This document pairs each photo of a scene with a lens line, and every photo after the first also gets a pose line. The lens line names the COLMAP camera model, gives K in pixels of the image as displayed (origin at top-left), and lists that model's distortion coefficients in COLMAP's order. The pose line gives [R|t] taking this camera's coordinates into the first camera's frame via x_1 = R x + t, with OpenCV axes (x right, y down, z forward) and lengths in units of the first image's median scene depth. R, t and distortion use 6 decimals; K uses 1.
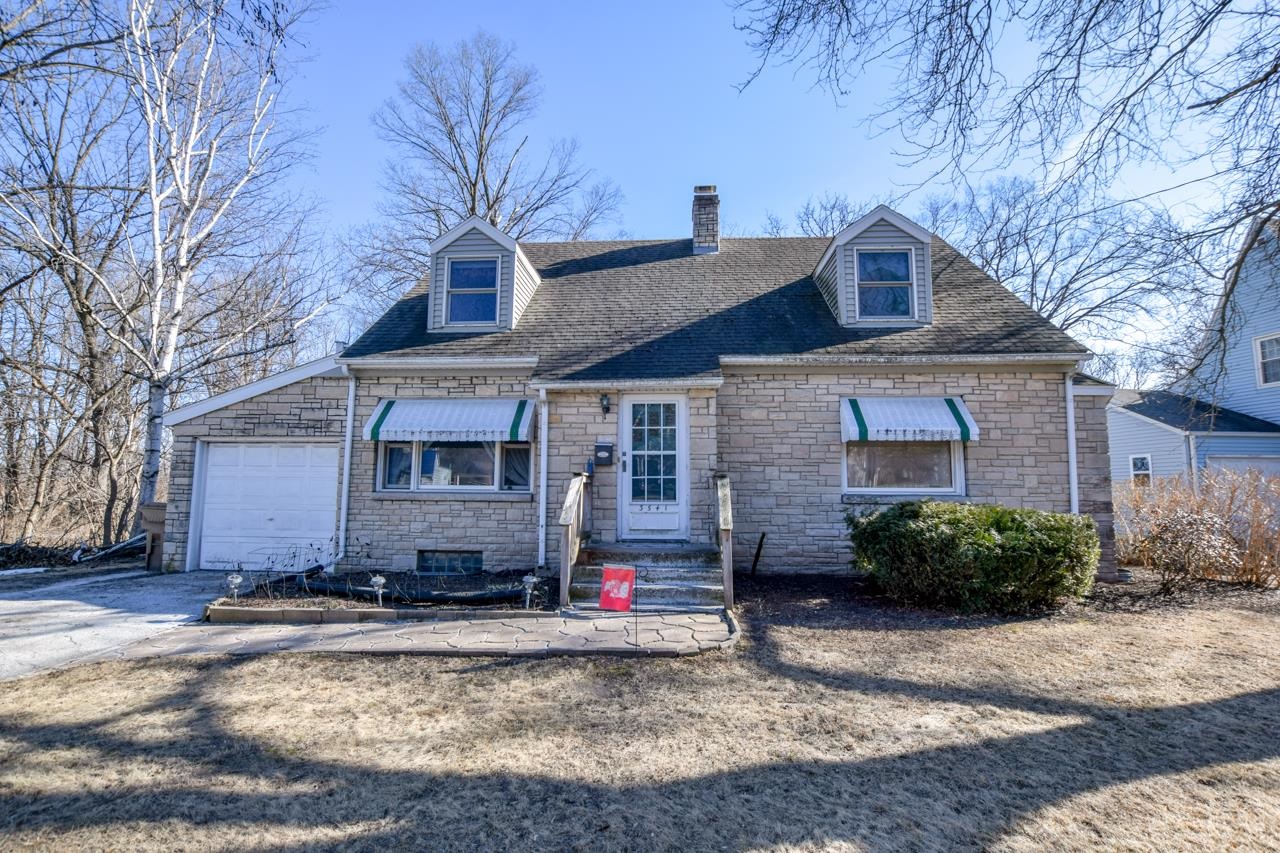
lens RADIAL K [[591.6, 0, 645.4], [0, 591.6, 425.3], [0, 0, 1]] dist [-0.024265, 0.000755]
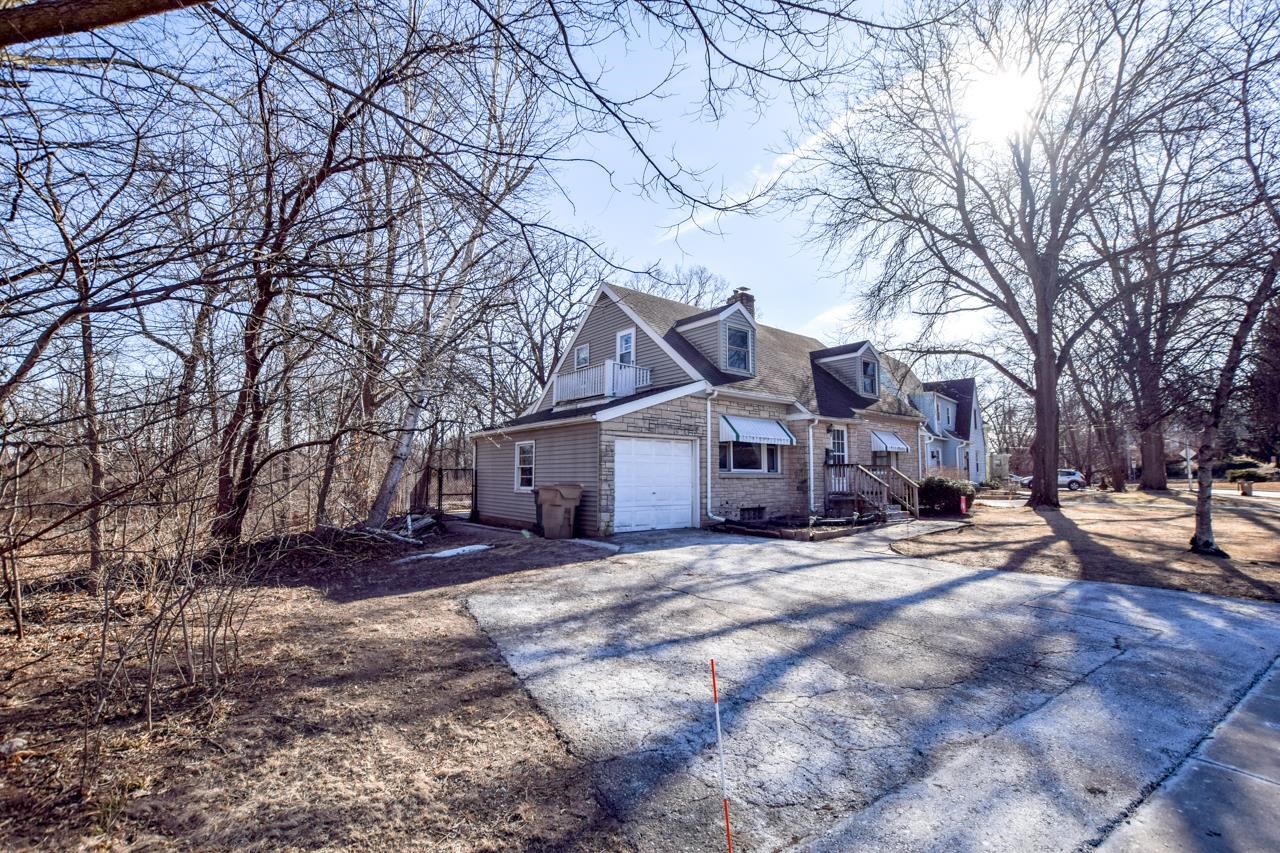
lens RADIAL K [[591.6, 0, 645.4], [0, 591.6, 425.3], [0, 0, 1]] dist [-0.024265, 0.000755]
pose [[0.710077, 0.058515, 0.701688, -1.733958], [-0.073618, 0.997249, -0.008664, 0.013451], [-0.700265, -0.045505, 0.712431, 0.017505]]
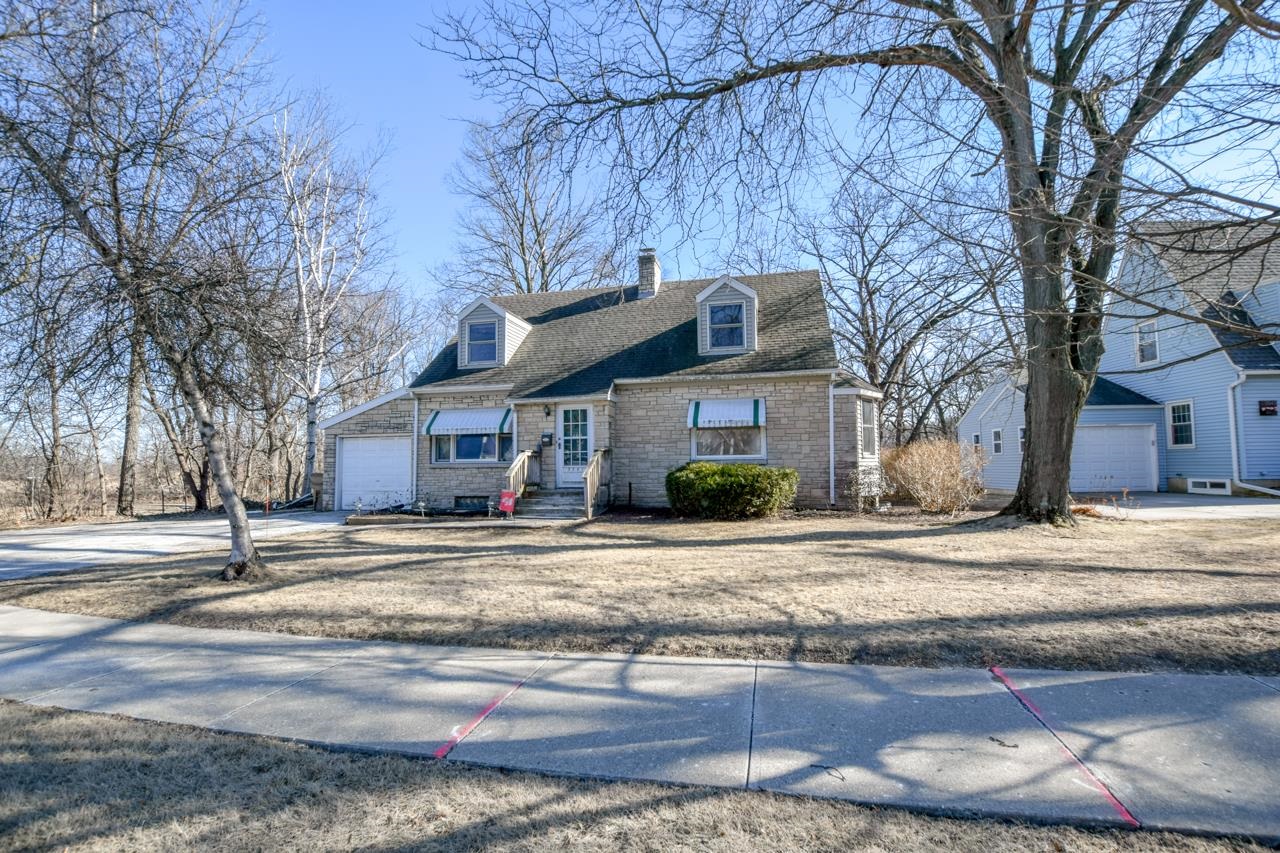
lens RADIAL K [[591.6, 0, 645.4], [0, 591.6, 425.3], [0, 0, 1]] dist [-0.024265, 0.000755]
pose [[0.986138, -0.029377, -0.163306, 0.459252], [0.036032, 0.998630, 0.037938, -0.044833], [0.161968, -0.043297, 0.985846, -0.621045]]
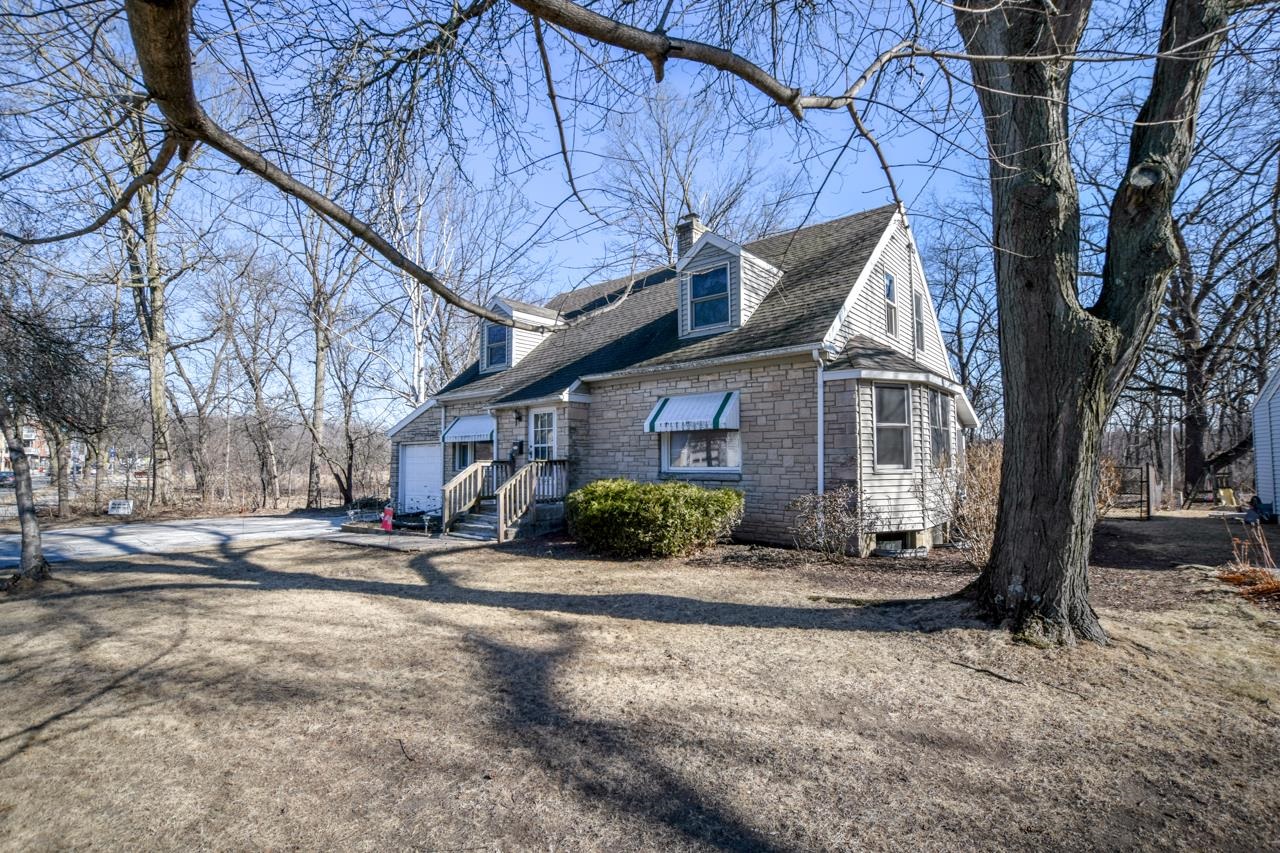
lens RADIAL K [[591.6, 0, 645.4], [0, 591.6, 425.3], [0, 0, 1]] dist [-0.024265, 0.000755]
pose [[0.807104, -0.048423, -0.588420, 1.038425], [0.076344, 0.996823, 0.022685, -0.018617], [0.585452, -0.063232, 0.808237, -0.074367]]
